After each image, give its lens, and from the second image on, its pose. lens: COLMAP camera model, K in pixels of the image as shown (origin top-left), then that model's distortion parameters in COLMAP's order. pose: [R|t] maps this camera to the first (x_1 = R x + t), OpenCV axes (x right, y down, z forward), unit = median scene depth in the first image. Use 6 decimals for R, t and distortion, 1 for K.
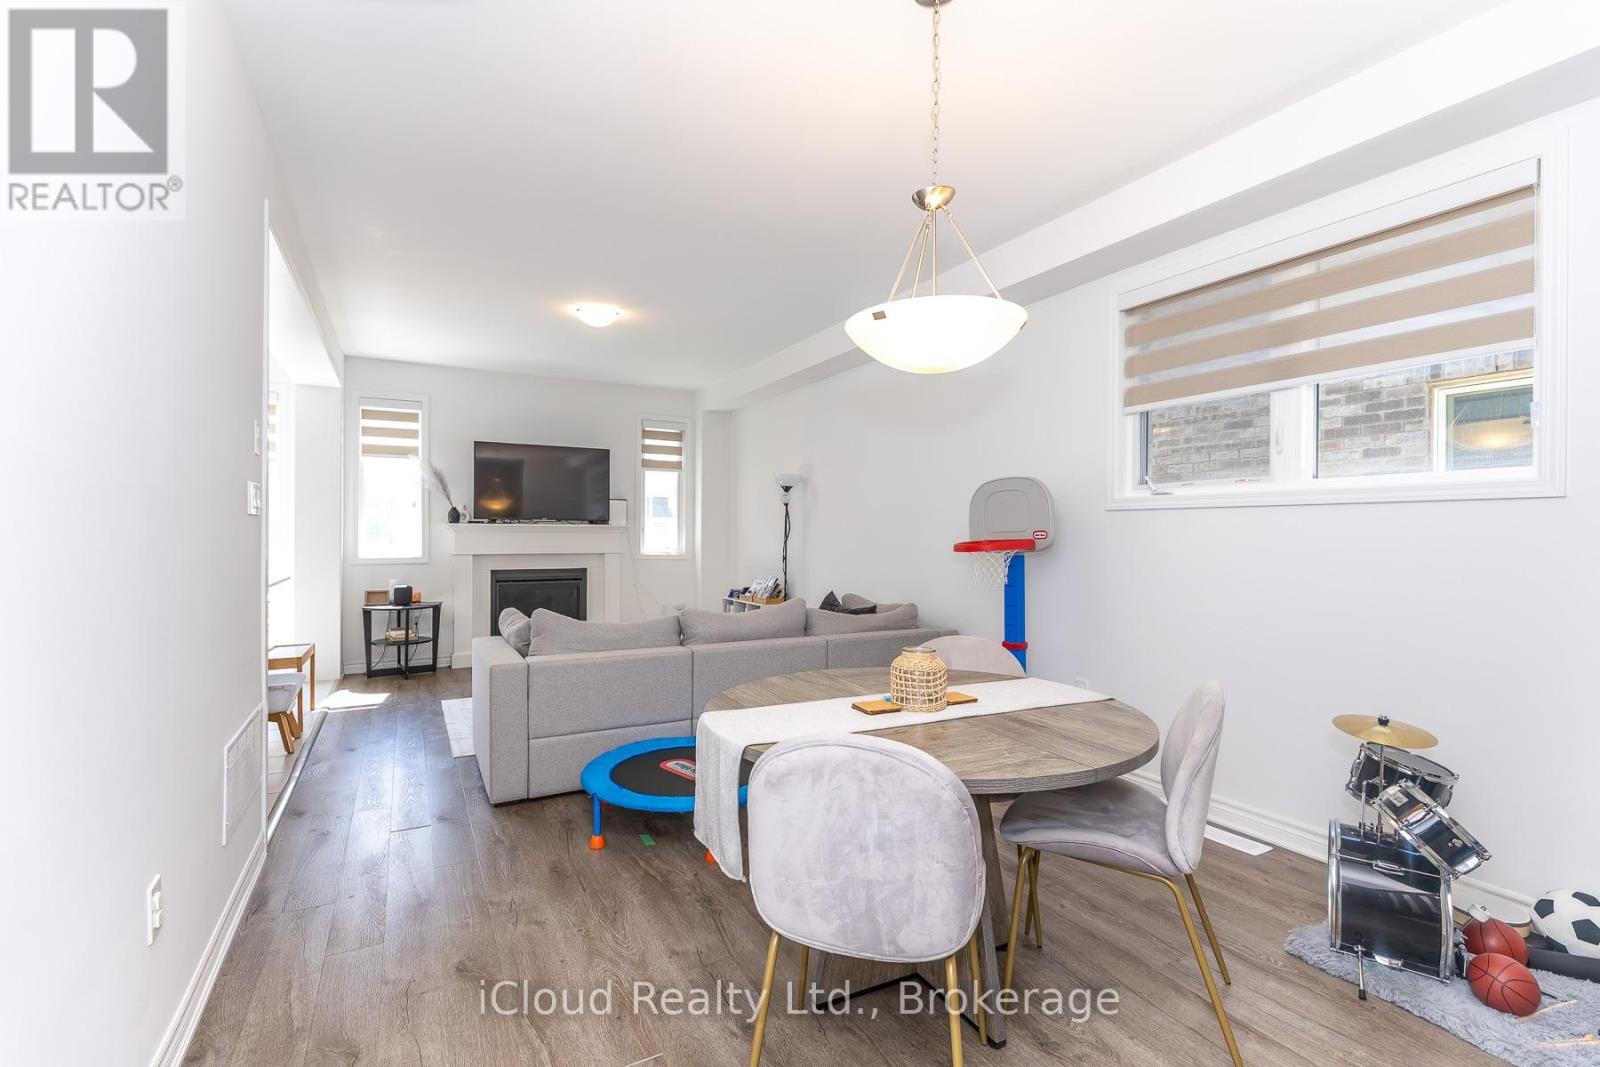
lens RADIAL K [[718.6, 0, 797.1], [0, 718.6, 536.3], [0, 0, 1]] dist [0.002415, -0.001243]
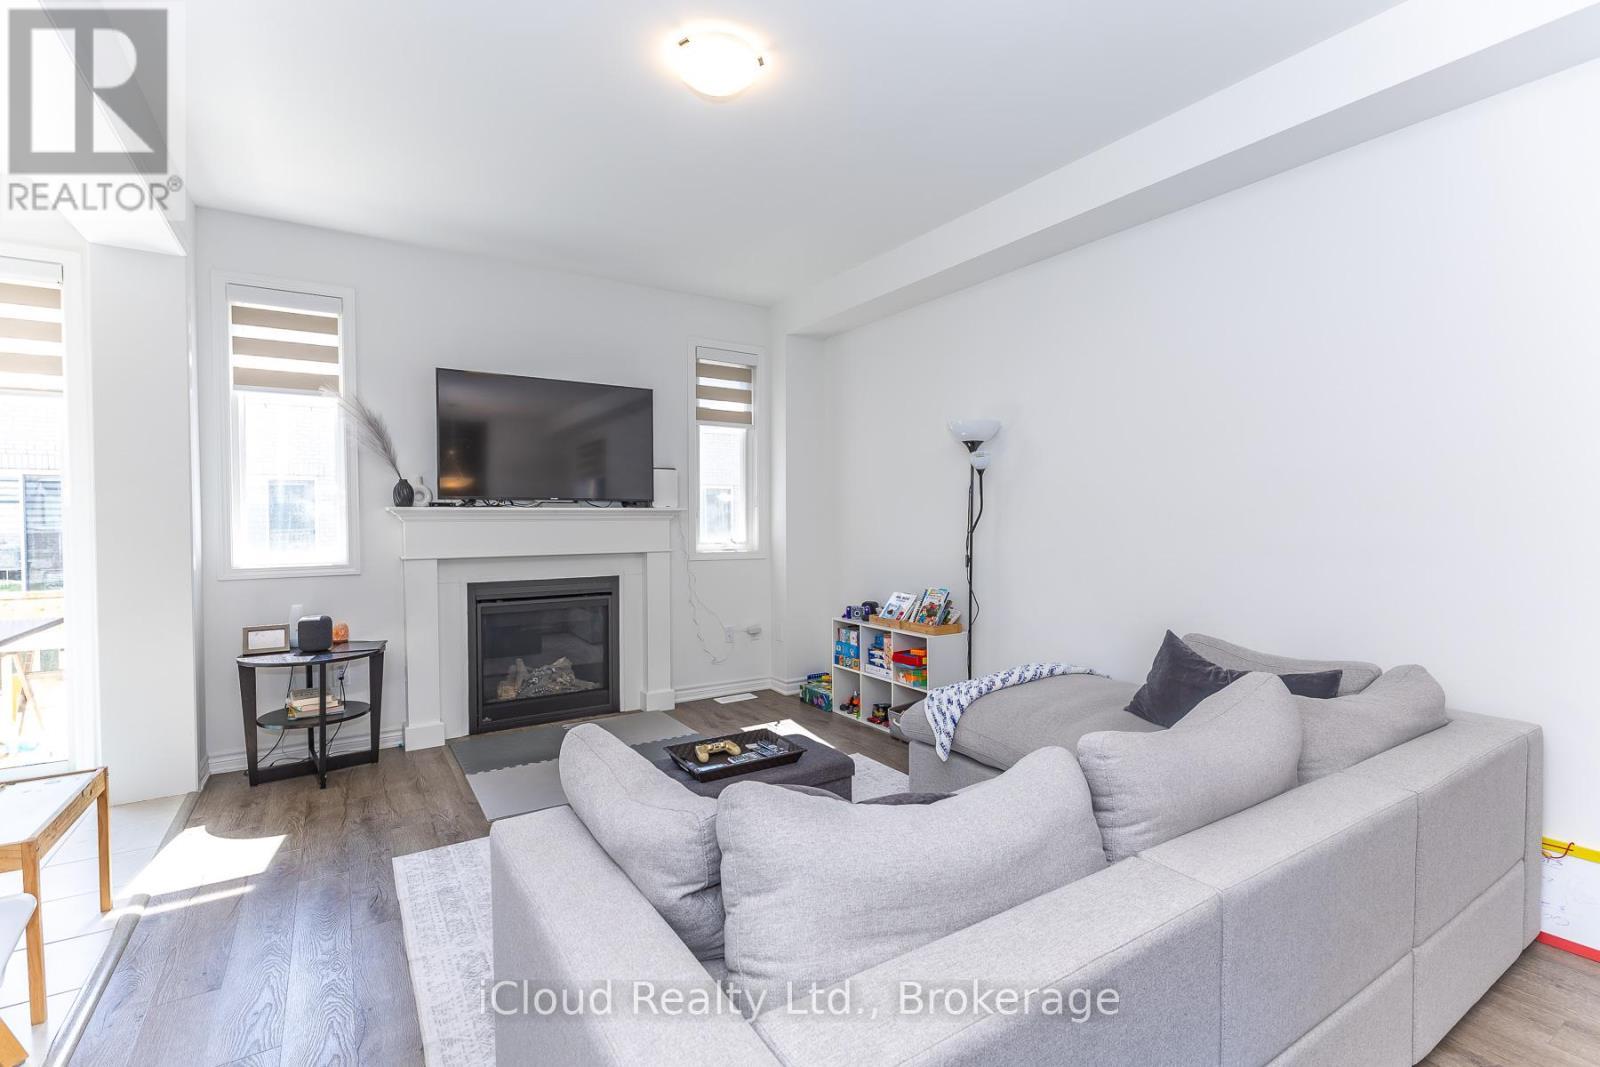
lens RADIAL K [[718.6, 0, 799.5], [0, 718.6, 531.6], [0, 0, 1]] dist [0.002415, -0.001243]
pose [[0.997635, -0.009693, 0.068044, -0.194460], [0.008299, 0.999751, 0.020734, -0.007359], [-0.068228, -0.020120, 0.997467, 0.390145]]
